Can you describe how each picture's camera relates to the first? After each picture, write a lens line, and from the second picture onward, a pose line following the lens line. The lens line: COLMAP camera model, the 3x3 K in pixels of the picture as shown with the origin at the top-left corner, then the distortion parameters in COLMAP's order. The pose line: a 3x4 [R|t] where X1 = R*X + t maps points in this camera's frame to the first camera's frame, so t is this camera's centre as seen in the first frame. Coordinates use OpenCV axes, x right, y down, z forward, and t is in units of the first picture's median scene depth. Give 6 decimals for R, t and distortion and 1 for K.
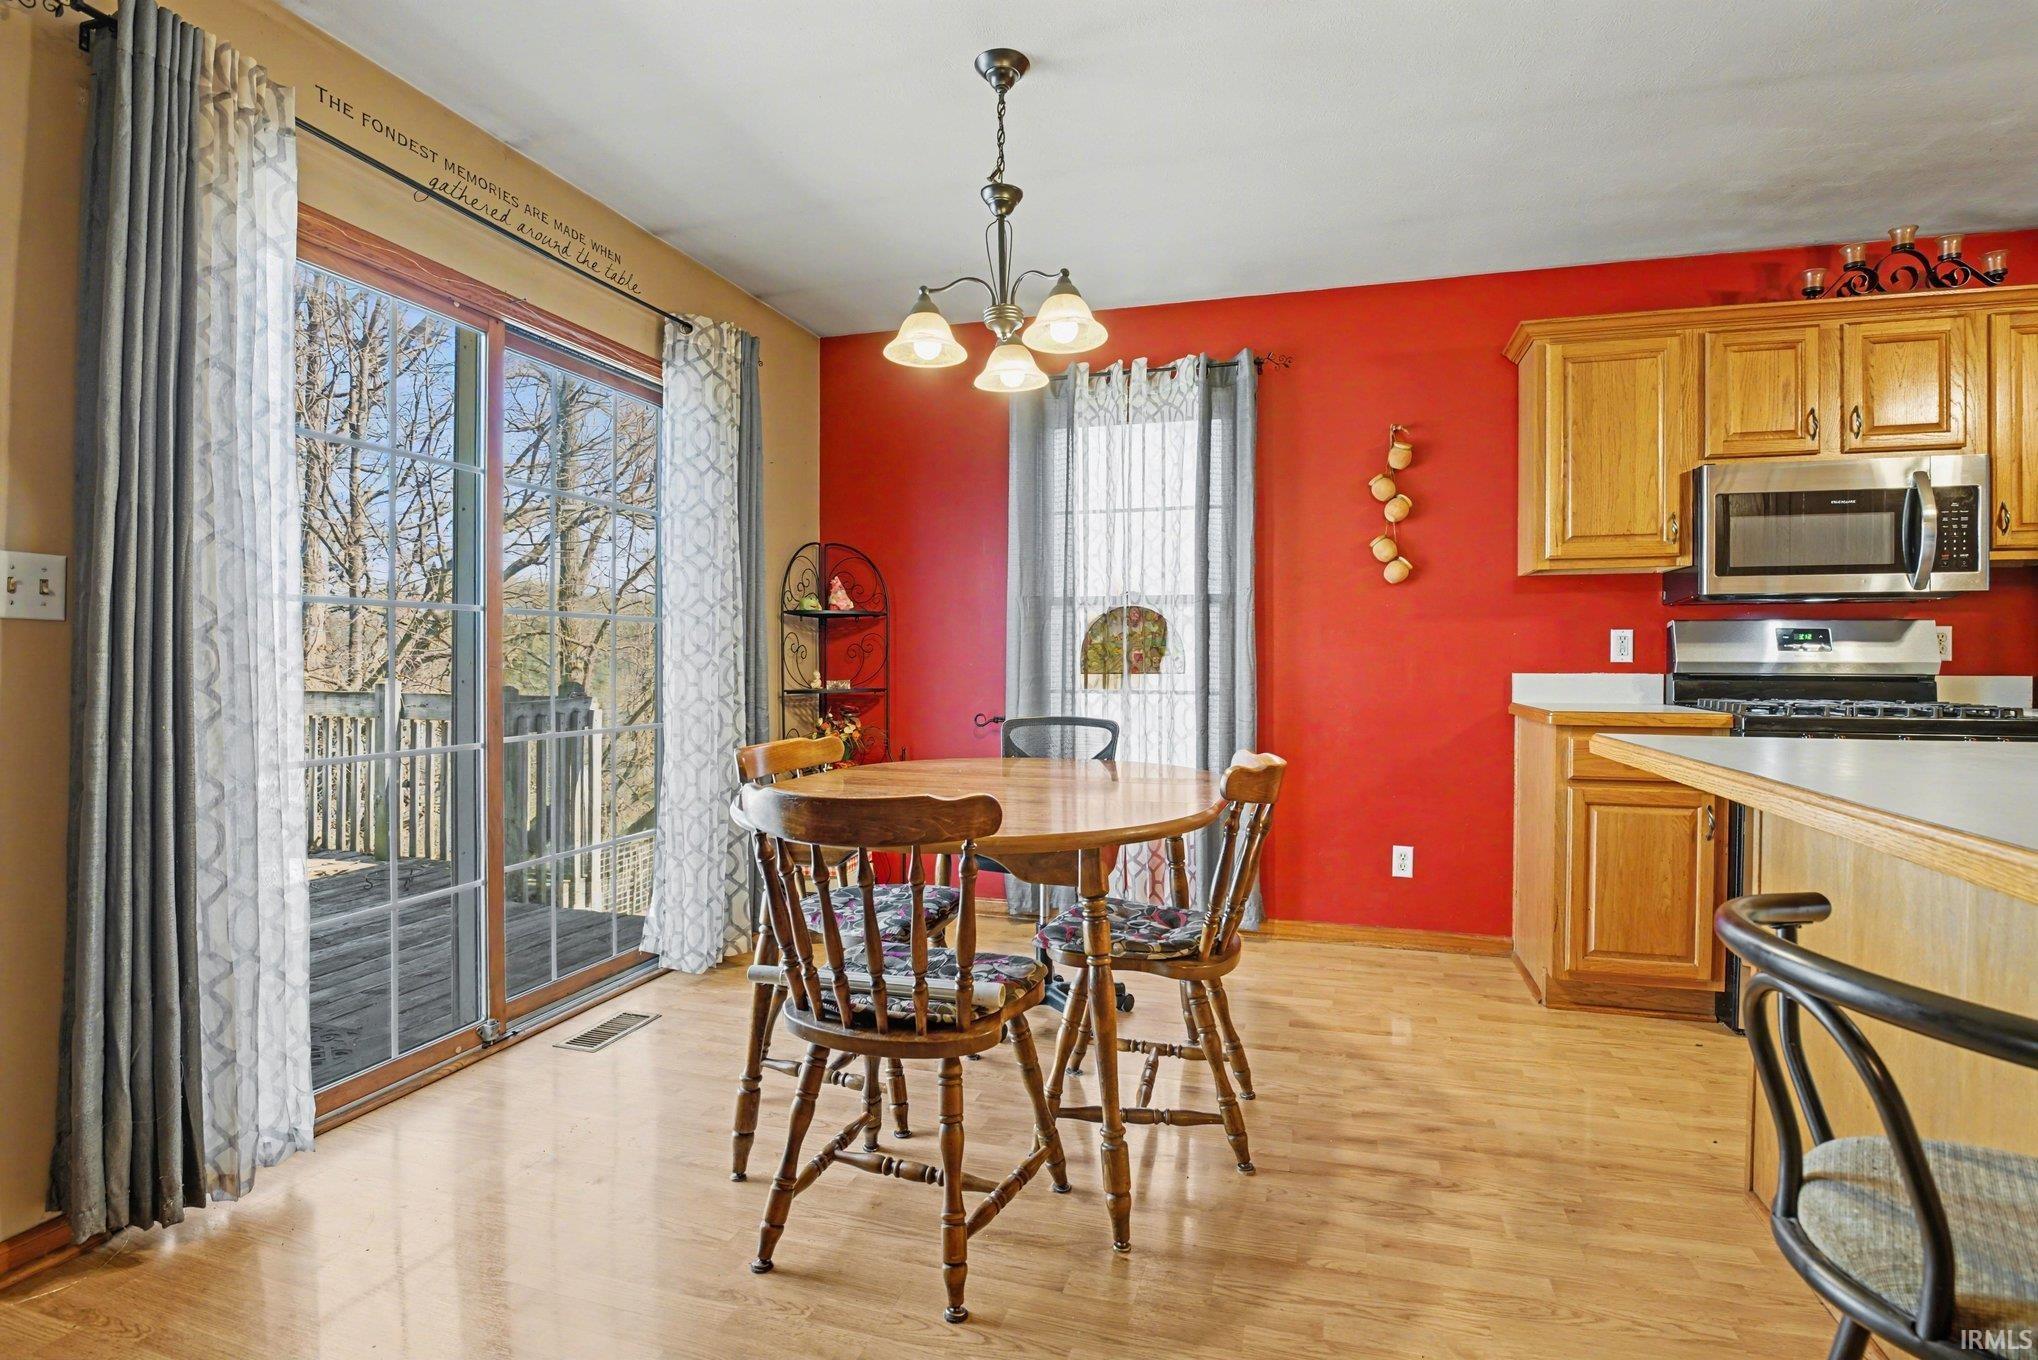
lens RADIAL K [[990.4, 0, 1033.6], [0, 990.4, 671.0], [0, 0, 1]] dist [-0.026375, -0.000154]
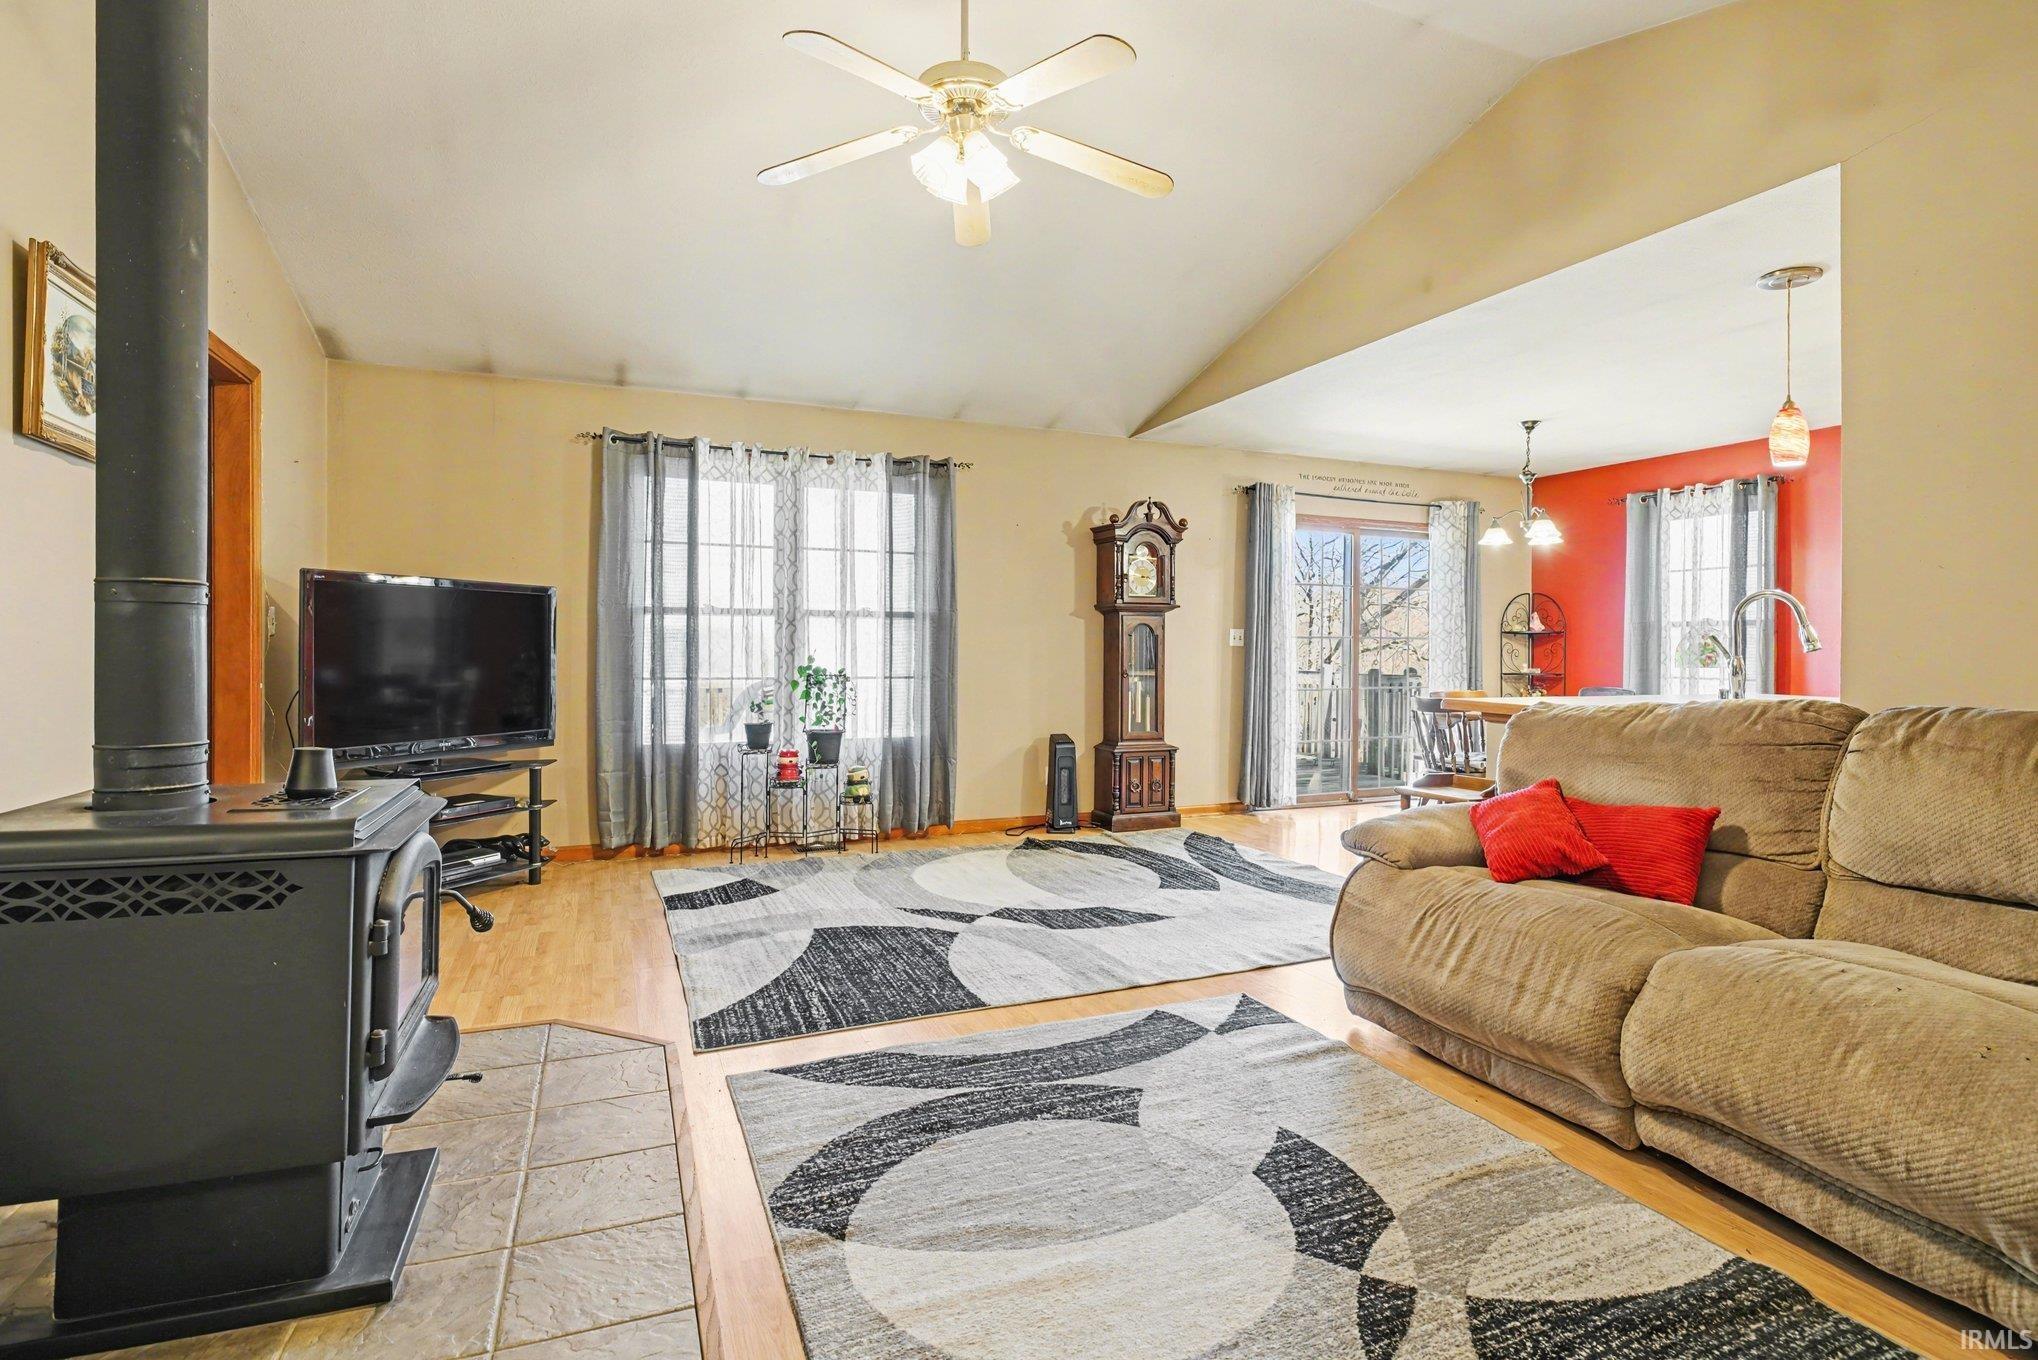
lens RADIAL K [[990.4, 0, 1033.6], [0, 990.4, 671.0], [0, 0, 1]] dist [-0.026375, -0.000154]
pose [[0.646595, 0.016946, -0.762646, 0.796016], [-0.012339, 0.999855, 0.011756, 0.005658], [0.762734, 0.001809, 0.646710, -1.194335]]
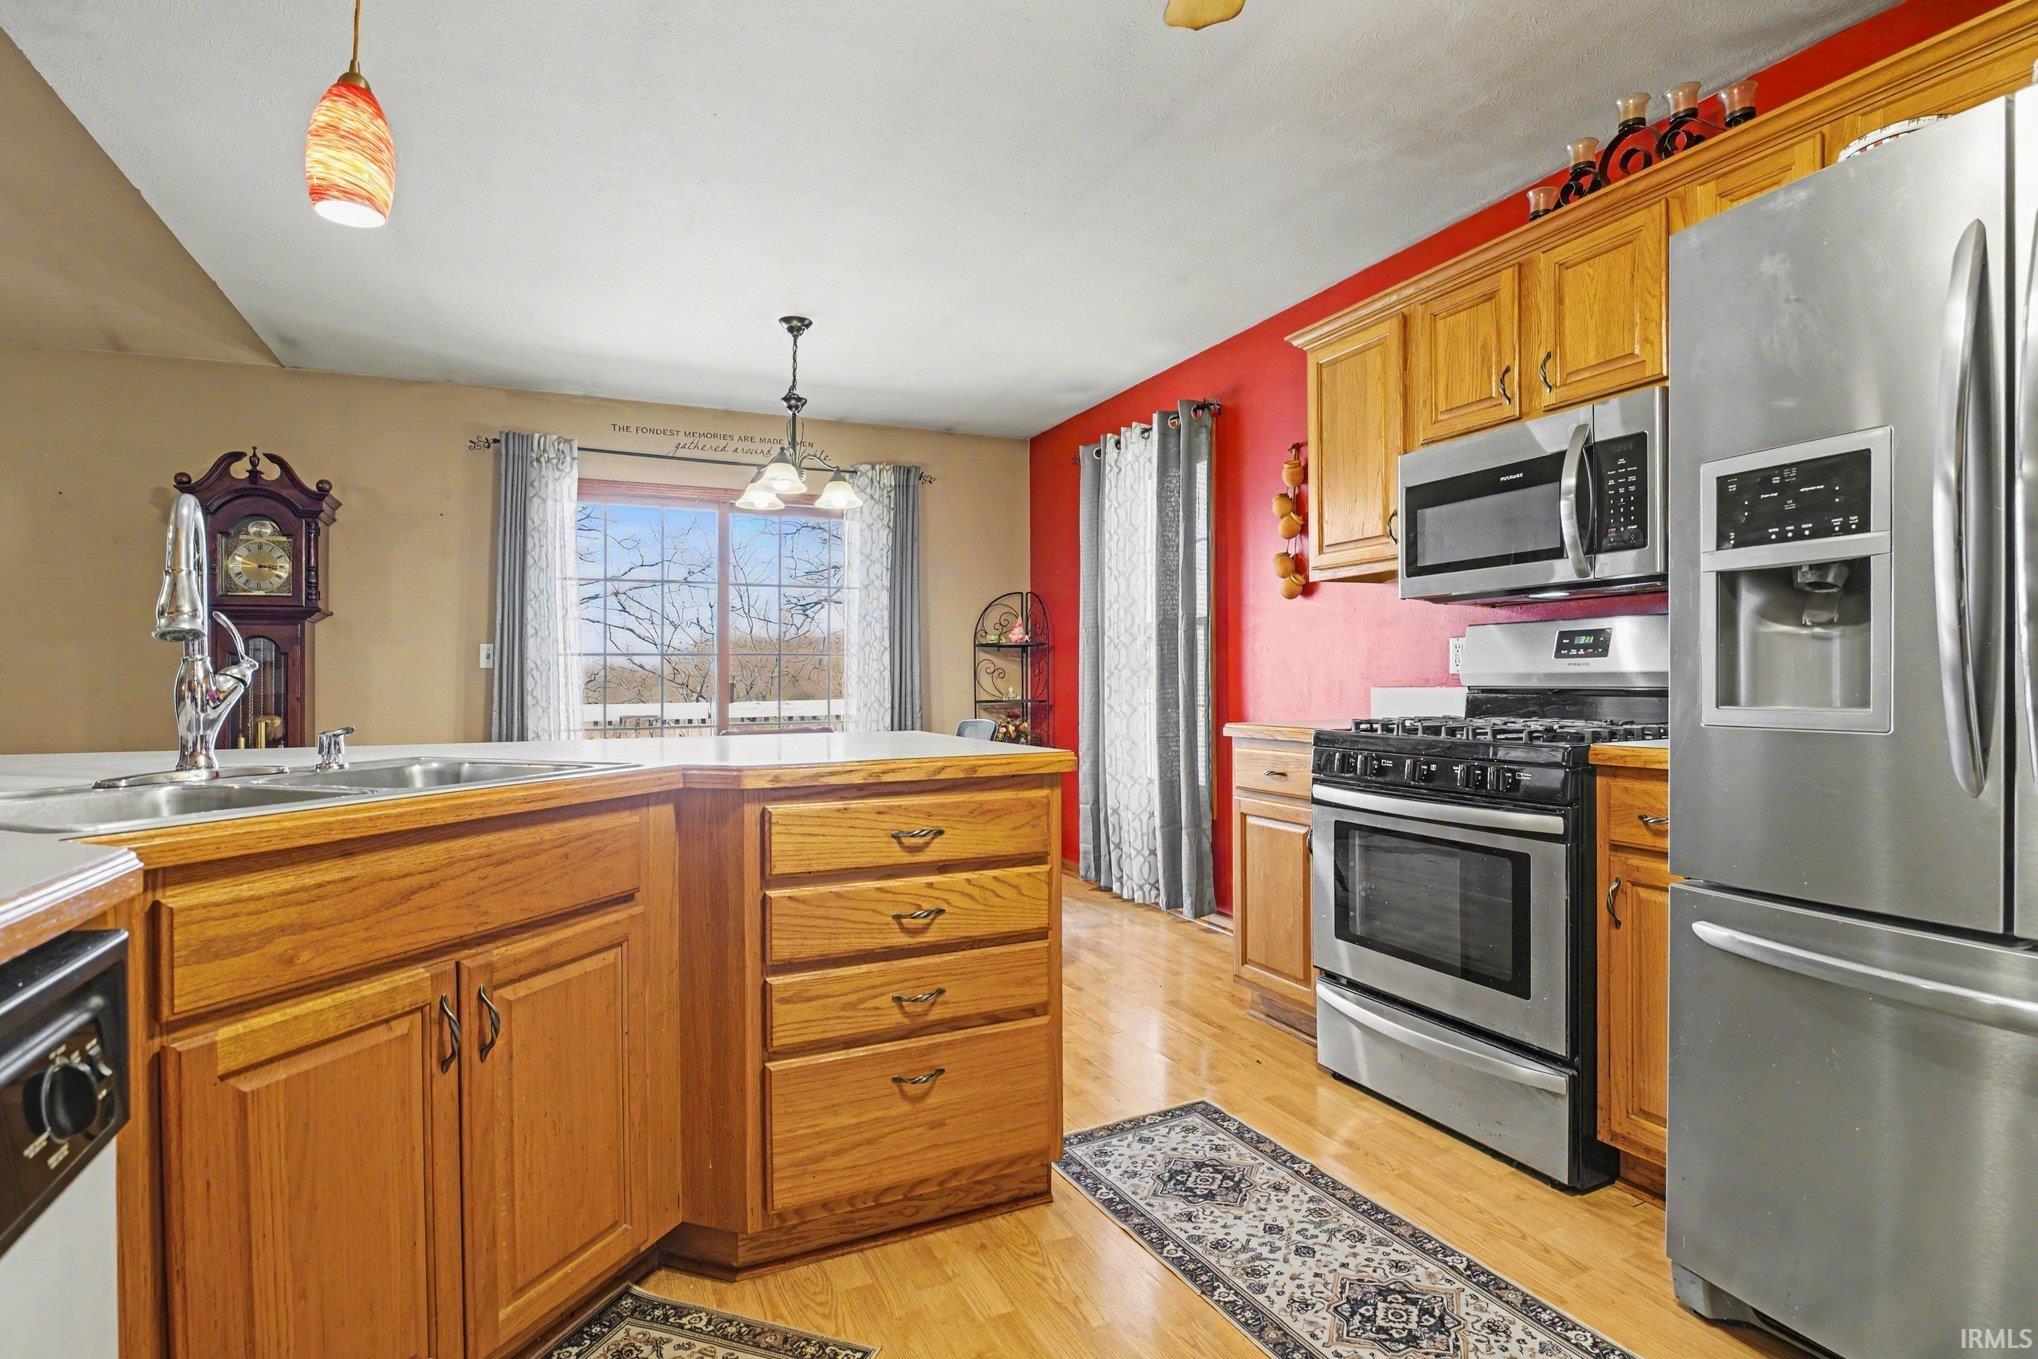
lens RADIAL K [[990.4, 0, 1033.6], [0, 990.4, 670.5], [0, 0, 1]] dist [-0.026375, -0.000154]
pose [[0.674260, -0.014893, -0.738344, 1.085288], [0.001207, 0.999818, -0.019065, 0.004644], [0.738493, 0.011963, 0.674154, 0.131351]]
